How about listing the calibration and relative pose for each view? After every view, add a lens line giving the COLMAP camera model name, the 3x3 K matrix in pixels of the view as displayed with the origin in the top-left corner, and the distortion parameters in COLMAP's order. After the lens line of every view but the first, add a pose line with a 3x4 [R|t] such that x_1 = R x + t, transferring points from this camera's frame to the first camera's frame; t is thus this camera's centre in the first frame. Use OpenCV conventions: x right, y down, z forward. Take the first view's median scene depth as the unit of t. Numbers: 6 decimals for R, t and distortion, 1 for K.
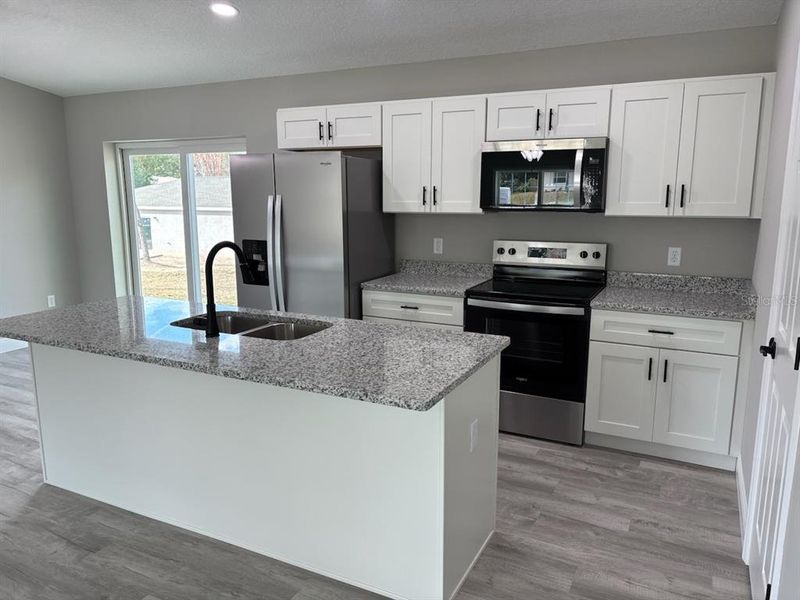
lens RADIAL K [[601.5, 0, 397.2], [0, 601.5, 300.9], [0, 0, 1]] dist [0.054337, -0.045584]
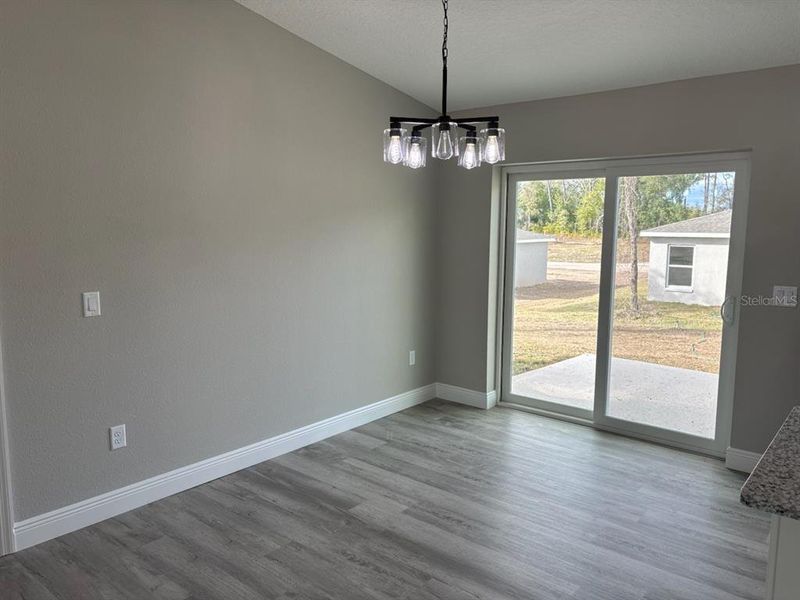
lens RADIAL K [[601.5, 0, 395.5], [0, 601.5, 295.1], [0, 0, 1]] dist [0.054337, -0.045584]
pose [[0.973234, 0.035269, -0.227095, -0.630343], [-0.049004, 0.997276, -0.055132, -0.059427], [0.224532, 0.064785, 0.972311, 0.309452]]
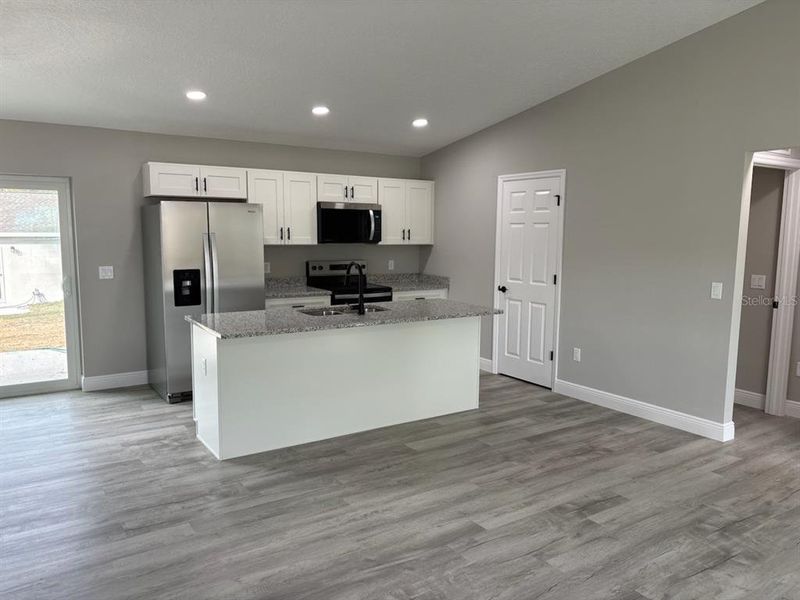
lens RADIAL K [[601.5, 0, 395.9], [0, 601.5, 305.7], [0, 0, 1]] dist [0.054337, -0.045584]
pose [[0.499019, -0.105325, 0.860167, -1.173640], [0.146152, 0.988597, 0.036263, -0.010396], [-0.854178, 0.107619, 0.508722, 0.010788]]
